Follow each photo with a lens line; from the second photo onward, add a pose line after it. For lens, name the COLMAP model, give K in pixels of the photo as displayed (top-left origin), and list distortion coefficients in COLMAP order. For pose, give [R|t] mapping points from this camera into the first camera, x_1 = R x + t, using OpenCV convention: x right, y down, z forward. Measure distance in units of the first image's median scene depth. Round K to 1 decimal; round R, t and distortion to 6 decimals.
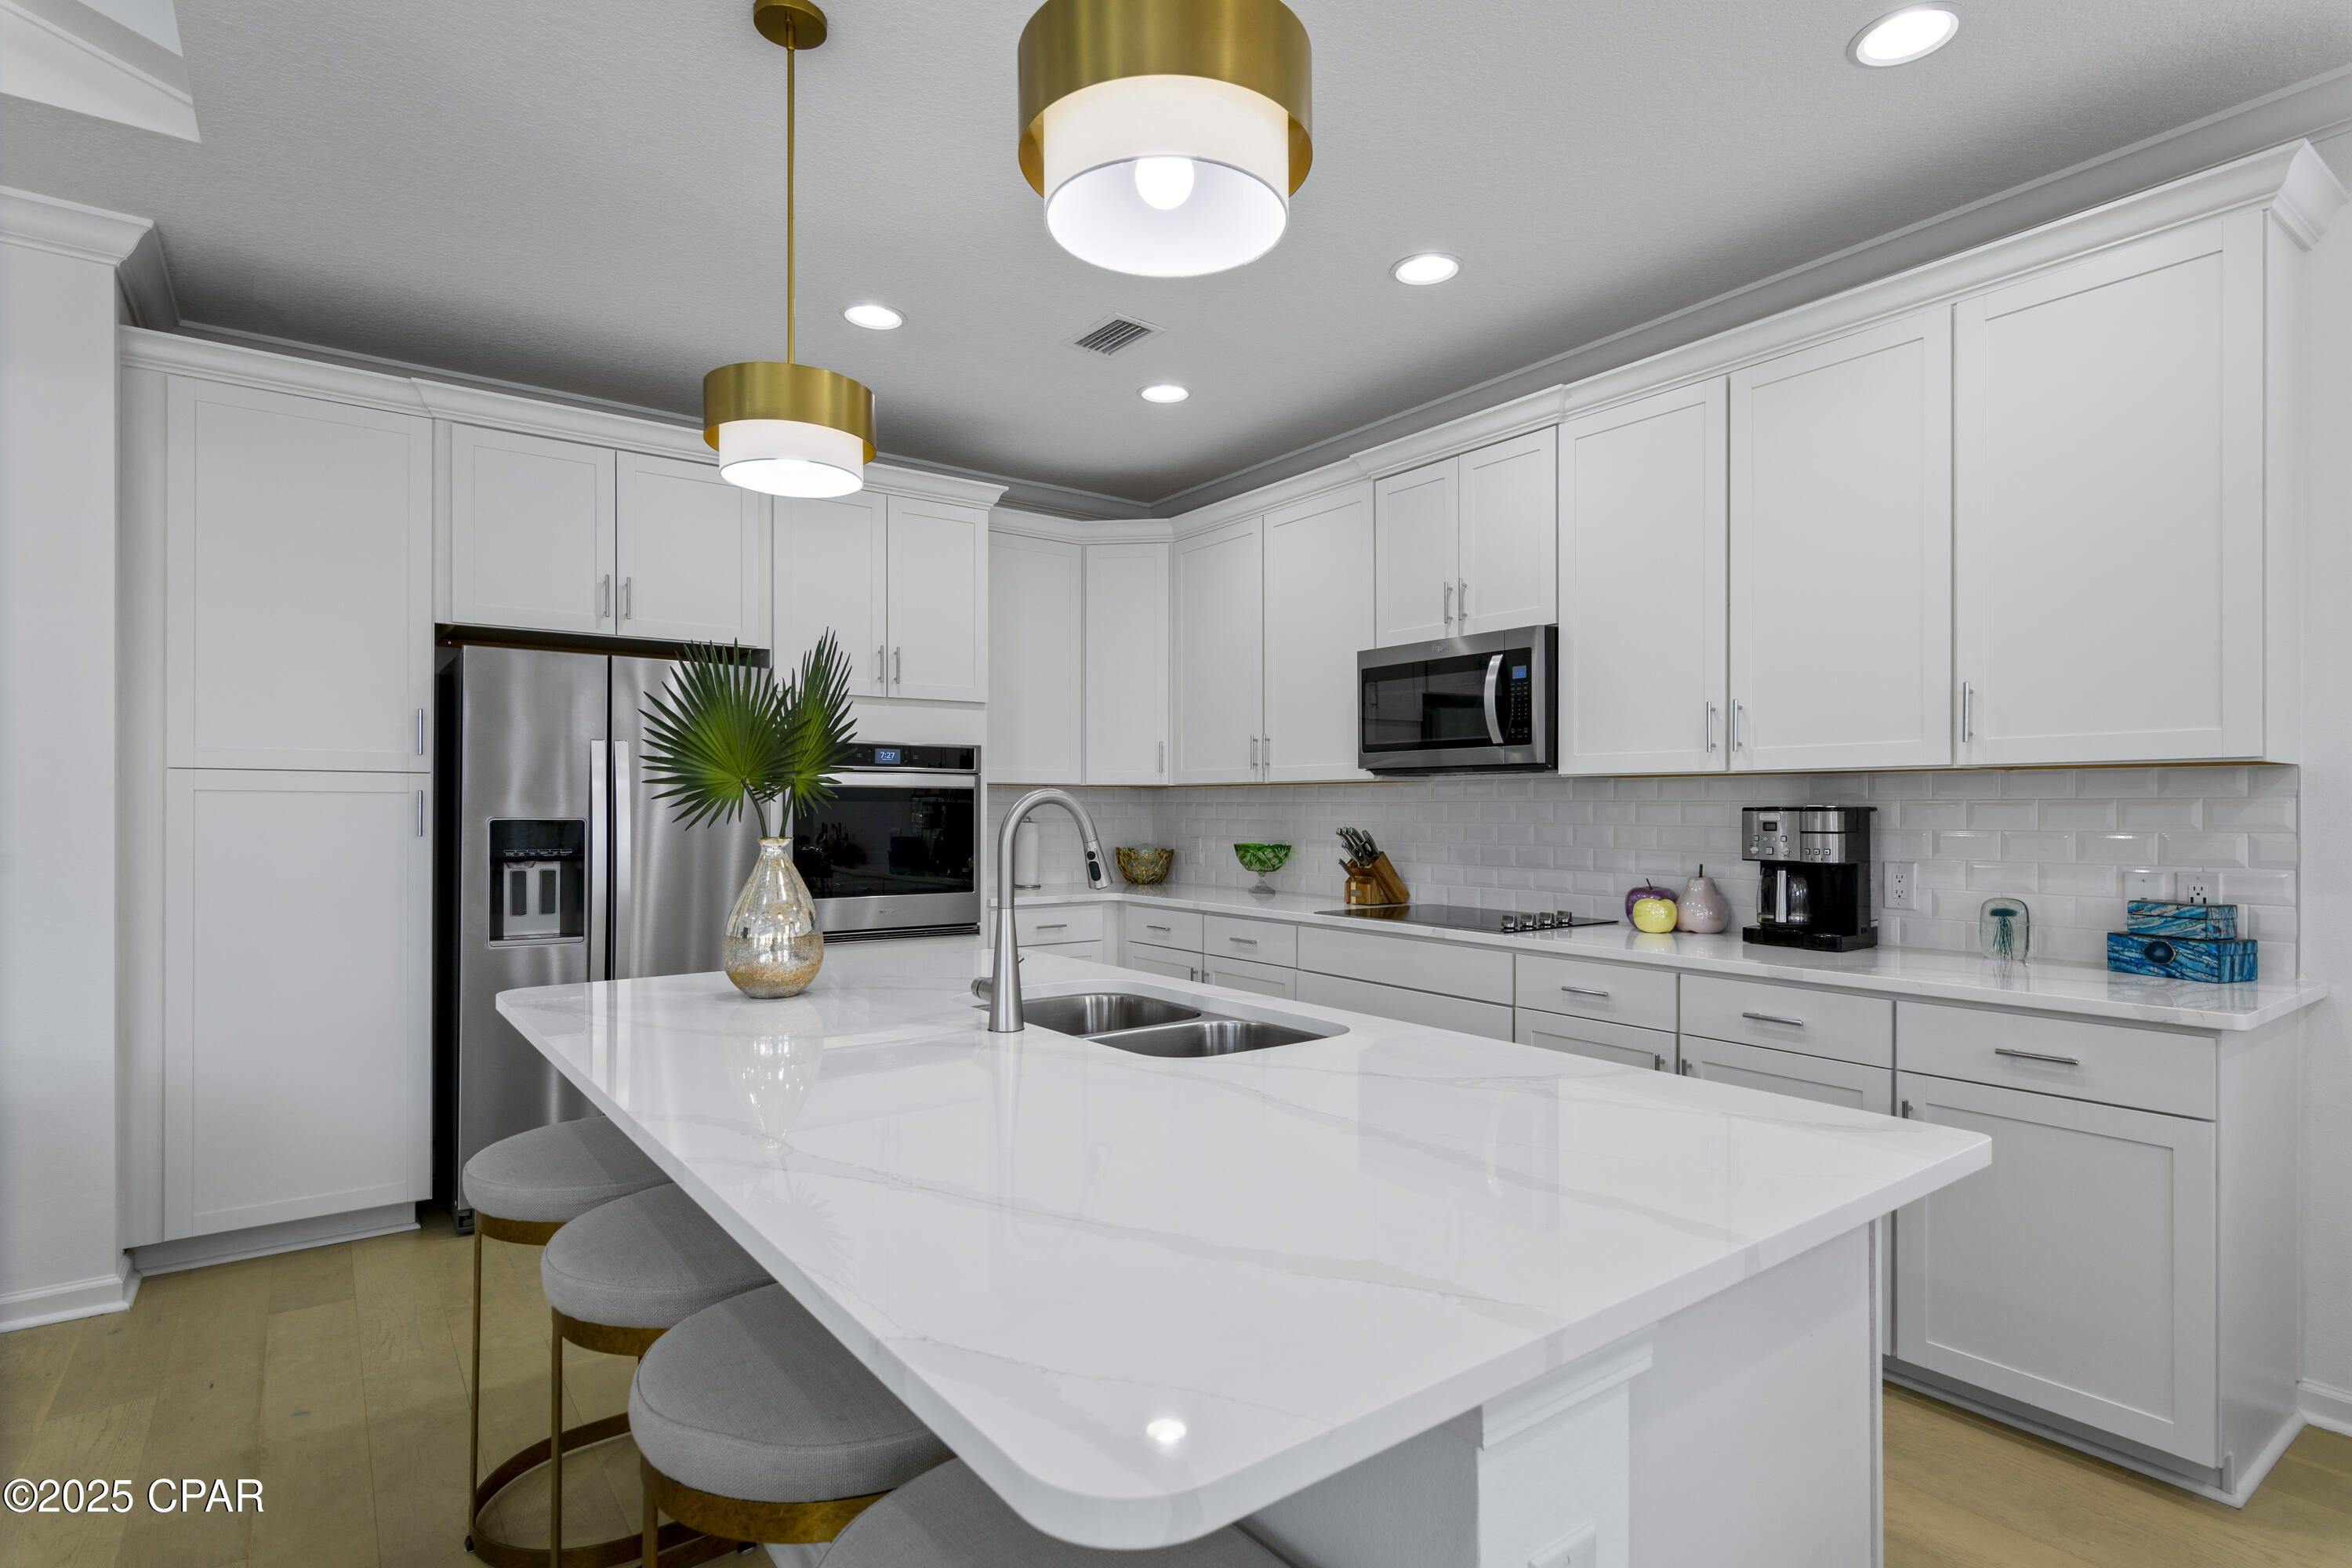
lens RADIAL K [[1183.1, 0, 1182.6], [0, 1183.1, 811.4], [0, 0, 1]] dist [0.008332, -0.001190]
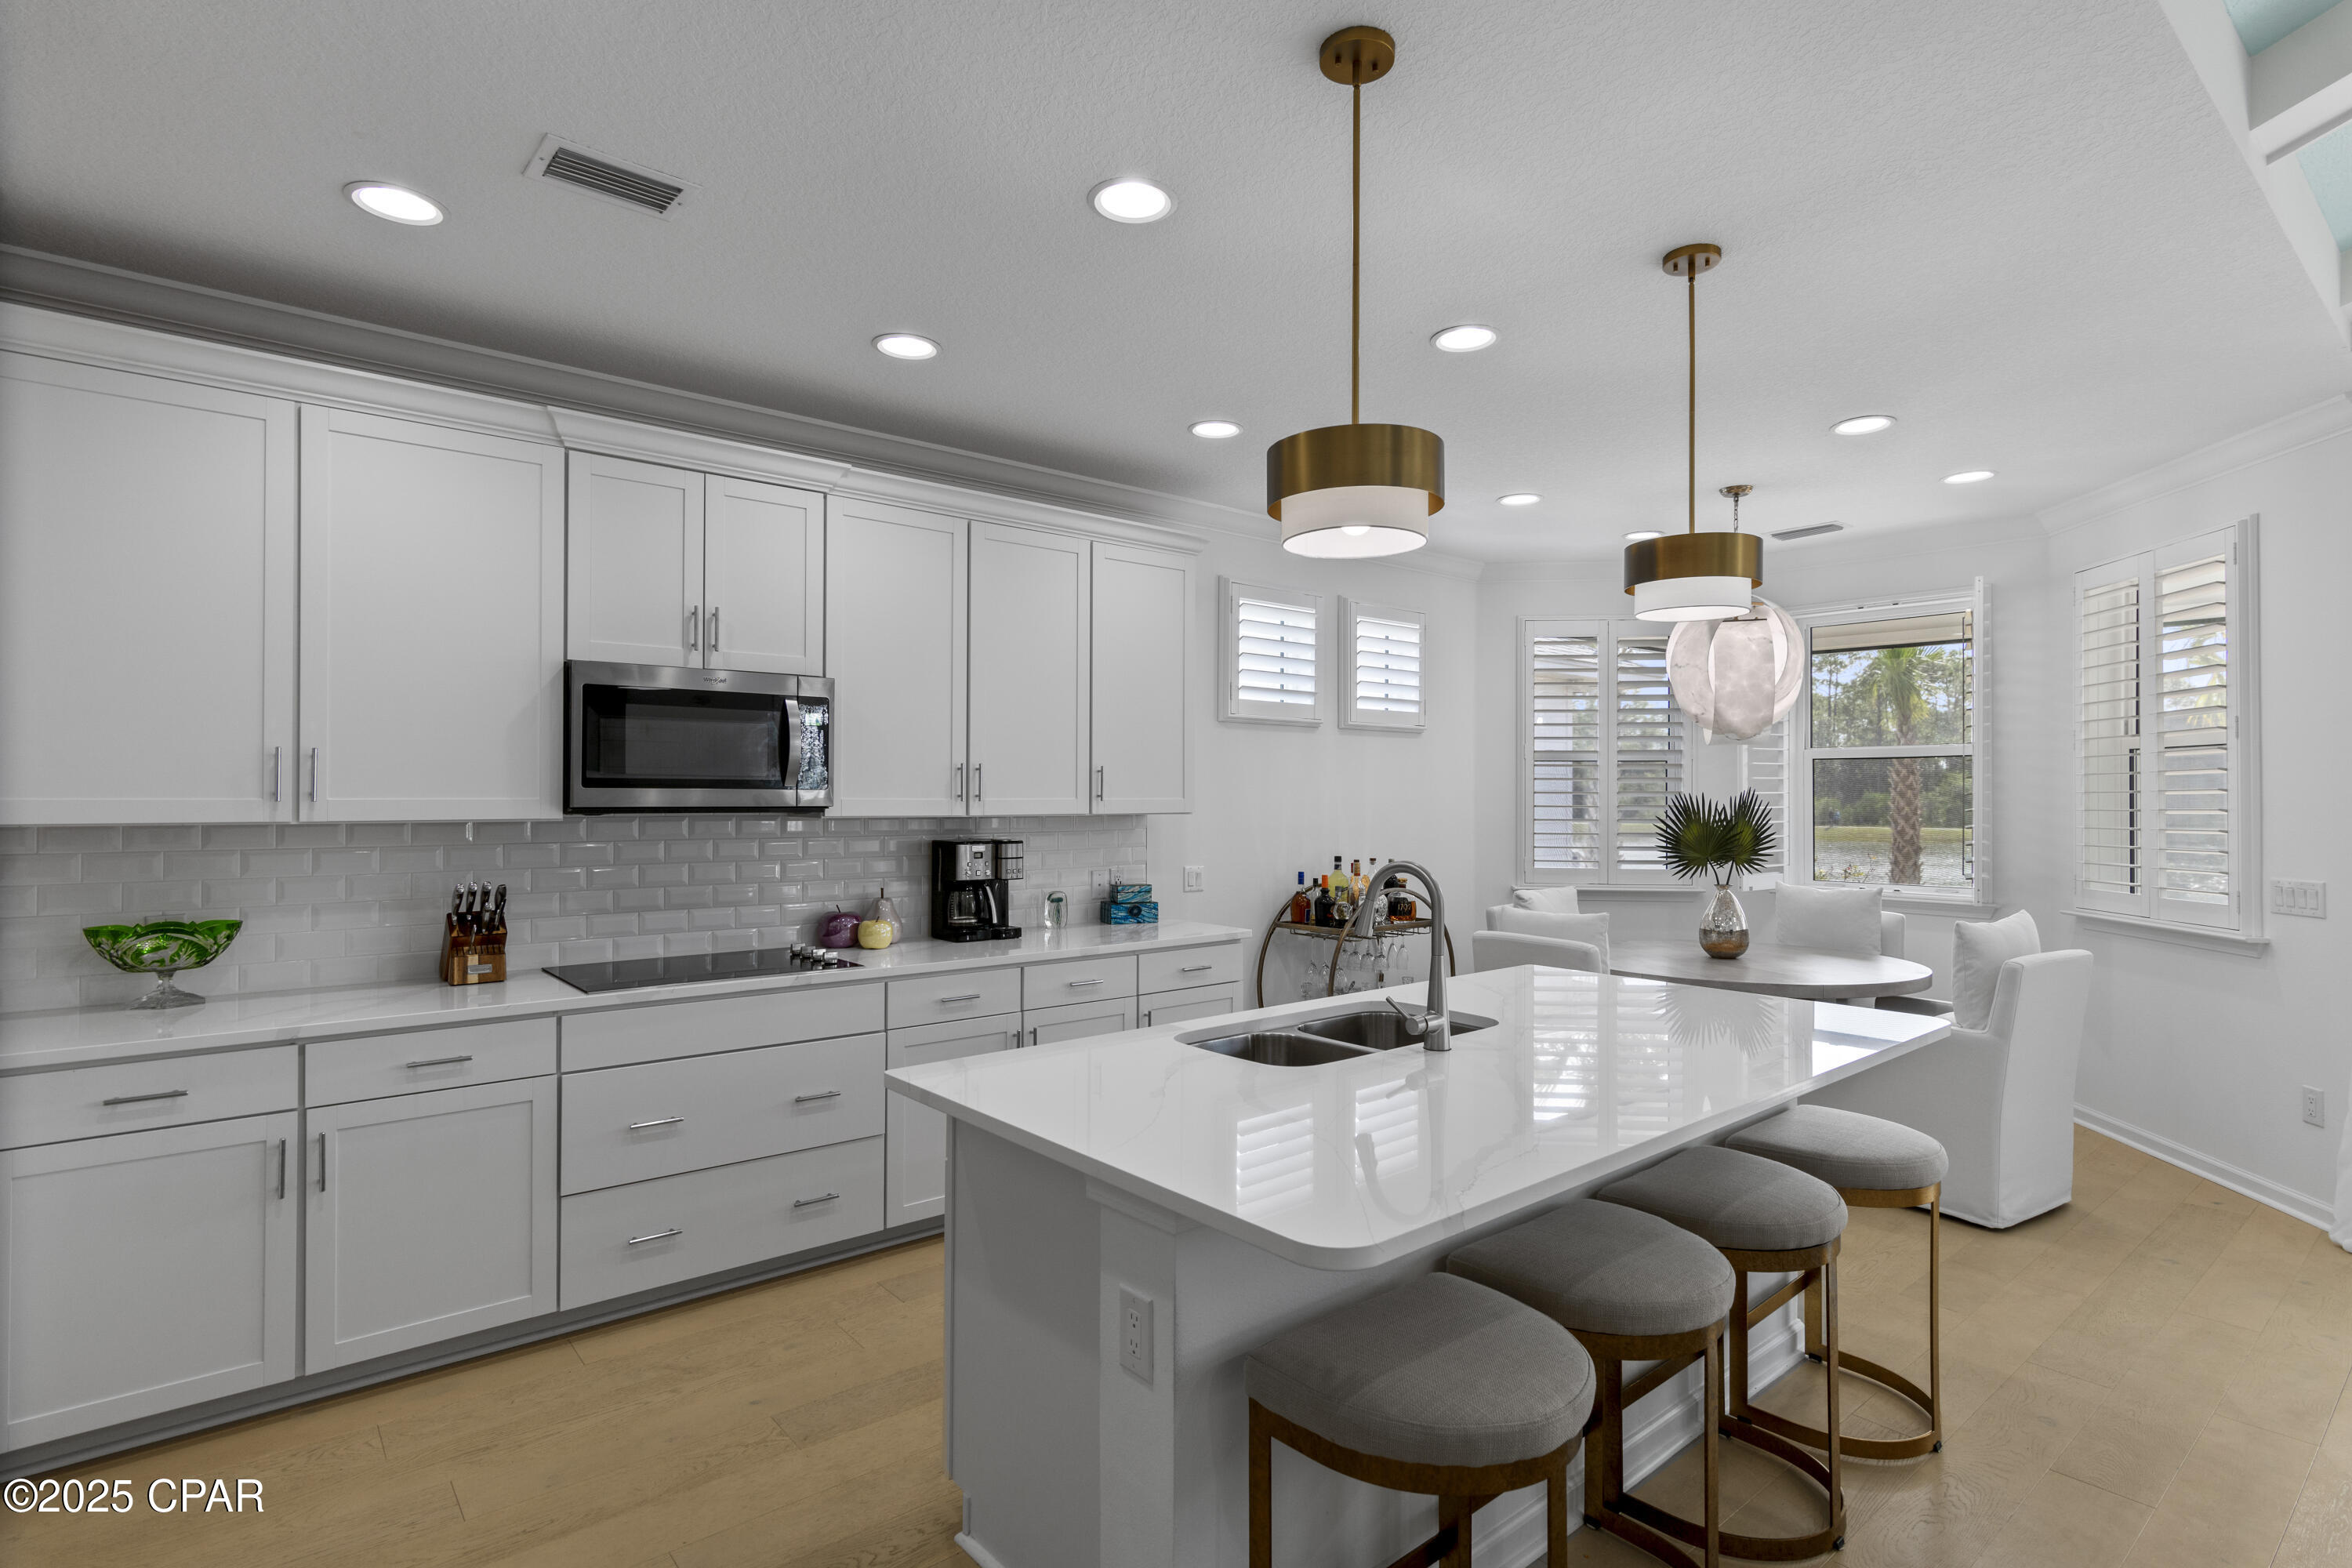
lens RADIAL K [[1183.1, 0, 1185.2], [0, 1183.1, 787.7], [0, 0, 1]] dist [0.008332, -0.001190]
pose [[-0.056474, 0.003042, 0.998399, -0.769271], [0.000461, 0.999995, -0.003021, -0.053331], [-0.998404, 0.000289, -0.056475, 0.722143]]
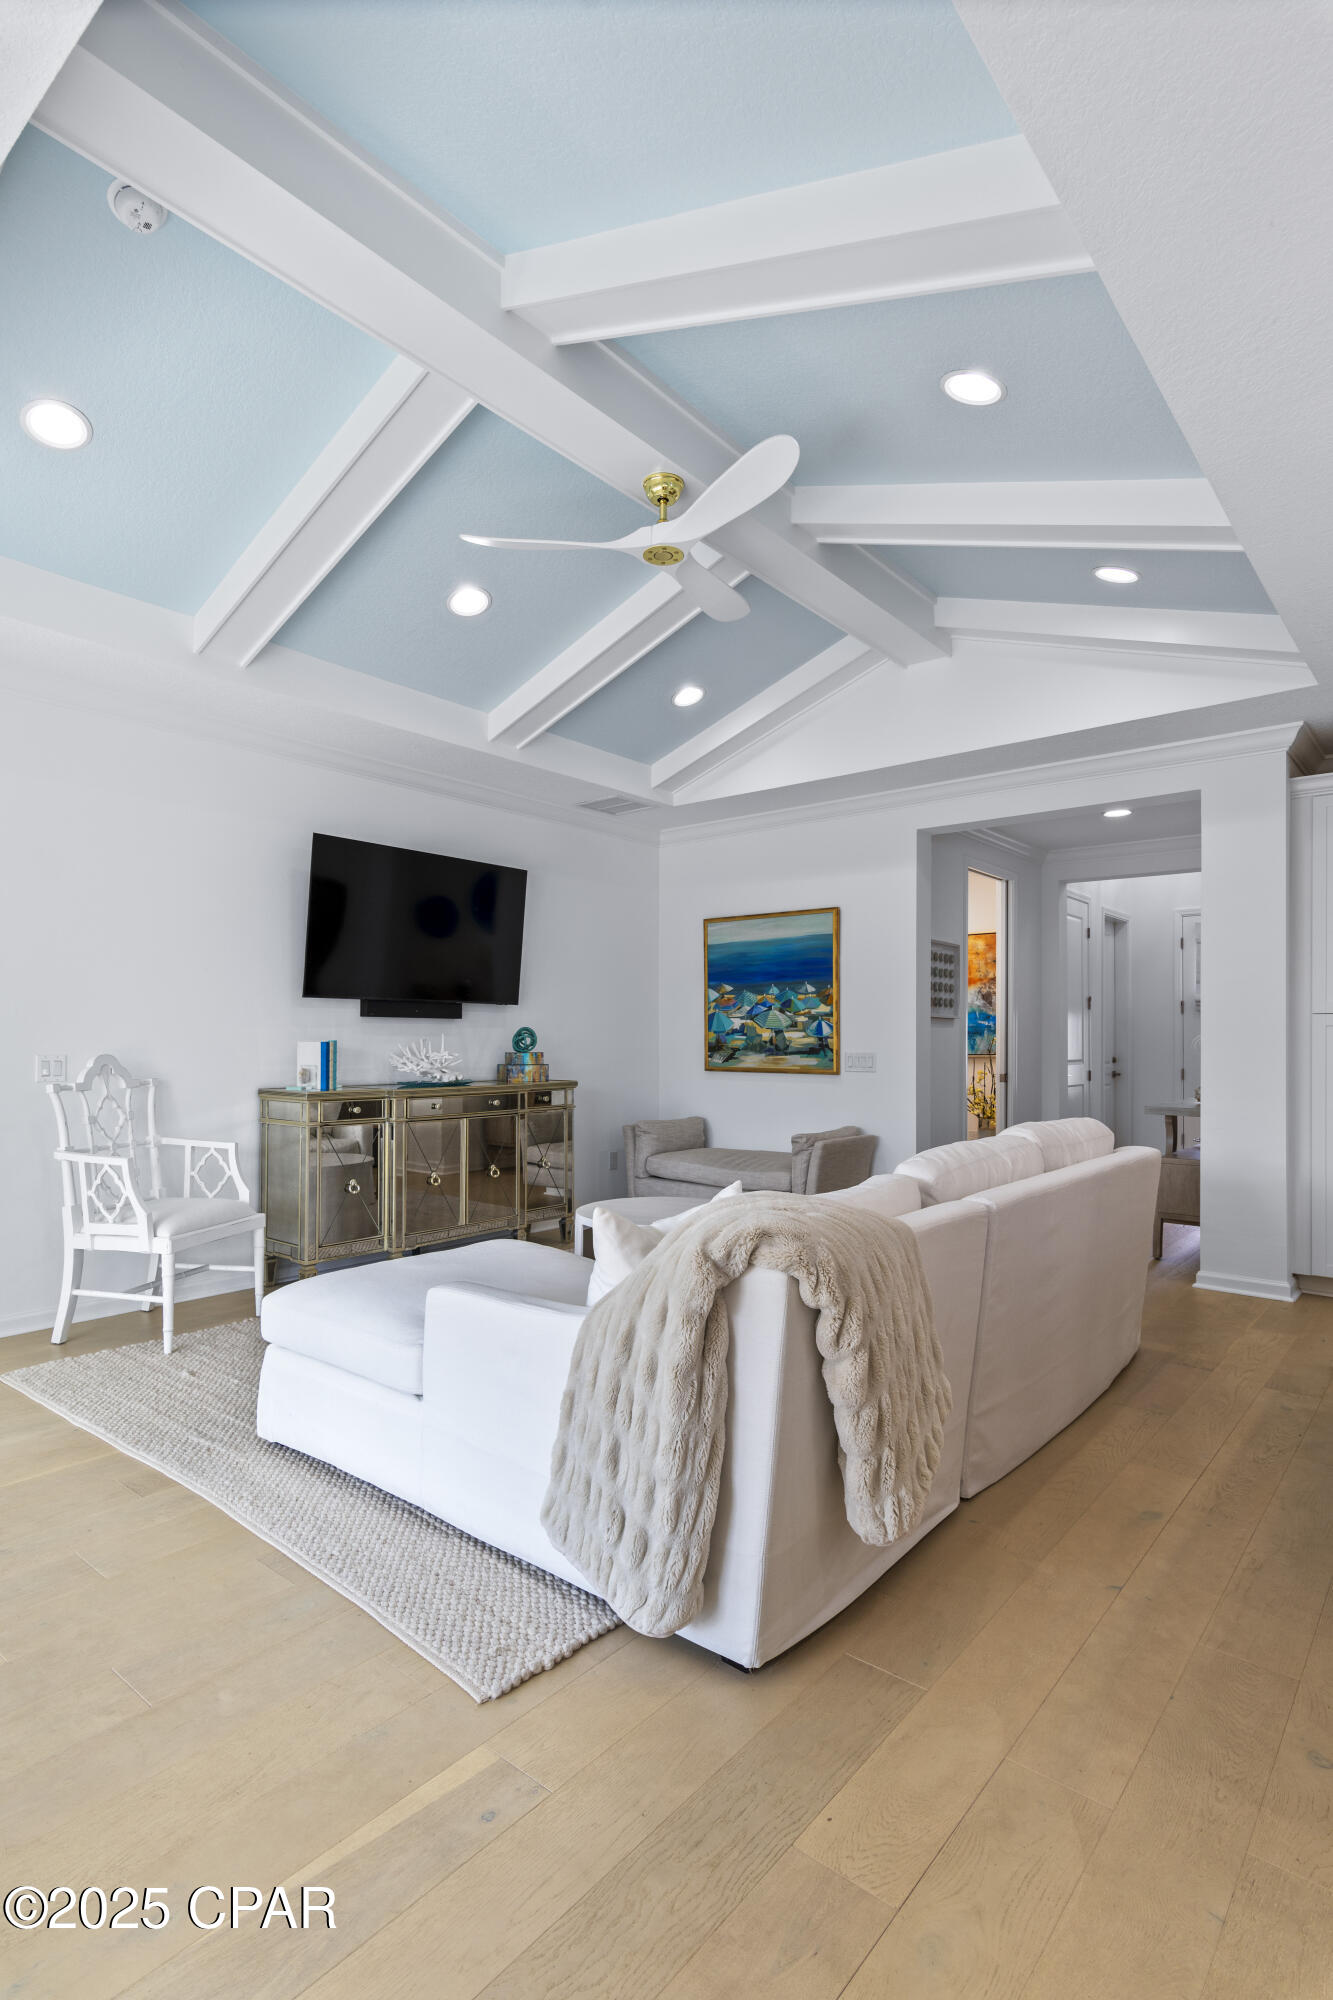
lens RADIAL K [[1006.0, 0, 662.8], [0, 1006.0, 1032.7], [0, 0, 1]] dist [0.008332, -0.001190]
pose [[0.243577, -0.009184, -0.969838, 0.348135], [-0.006724, 0.999915, -0.011157, 0.014484], [0.969858, 0.009238, 0.243495, -0.292998]]
